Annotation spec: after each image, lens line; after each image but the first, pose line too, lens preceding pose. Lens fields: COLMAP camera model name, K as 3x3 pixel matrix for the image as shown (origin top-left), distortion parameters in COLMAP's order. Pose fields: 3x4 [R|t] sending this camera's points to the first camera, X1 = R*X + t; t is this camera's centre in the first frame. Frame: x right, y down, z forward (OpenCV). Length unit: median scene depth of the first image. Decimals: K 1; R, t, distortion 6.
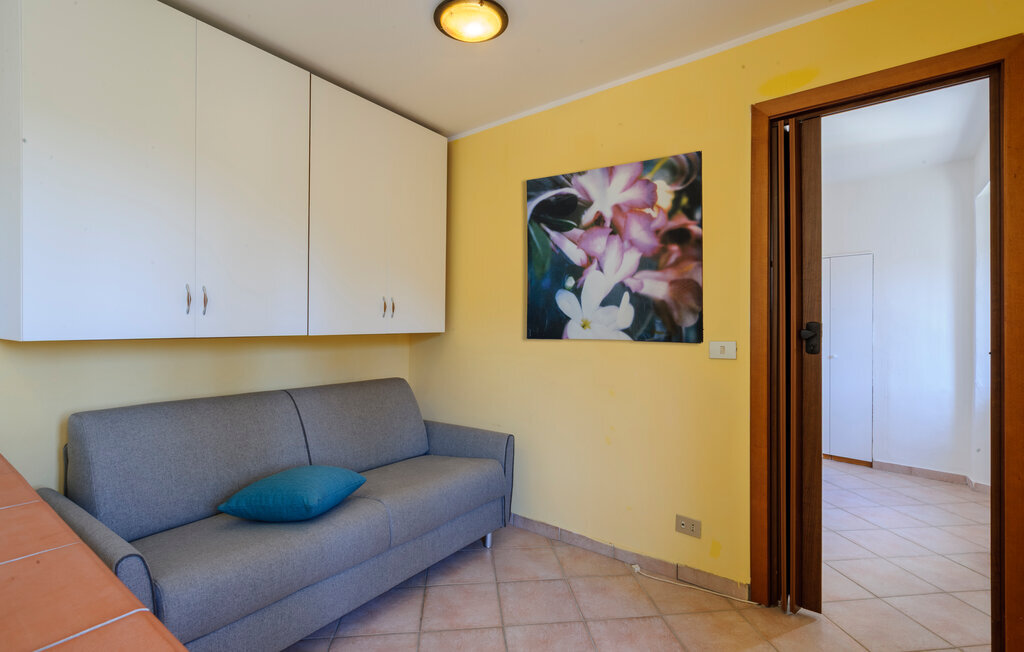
lens RADIAL K [[482.9, 0, 512.8], [0, 482.9, 327.8], [0, 0, 1]] dist [0.001259, -0.001980]
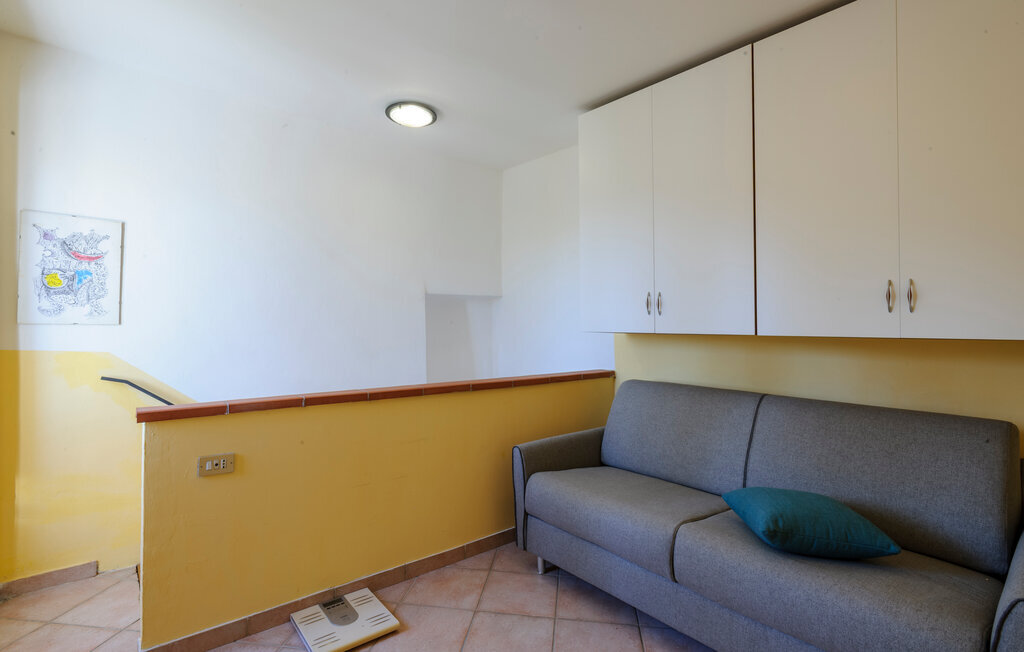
lens RADIAL K [[482.9, 0, 504.2], [0, 482.9, 318.4], [0, 0, 1]] dist [0.001259, -0.001980]
pose [[-0.301246, -0.016602, -0.953402, 0.572624], [-0.001449, 0.999855, -0.016953, 0.000829], [0.953545, -0.003725, -0.301226, 0.832051]]
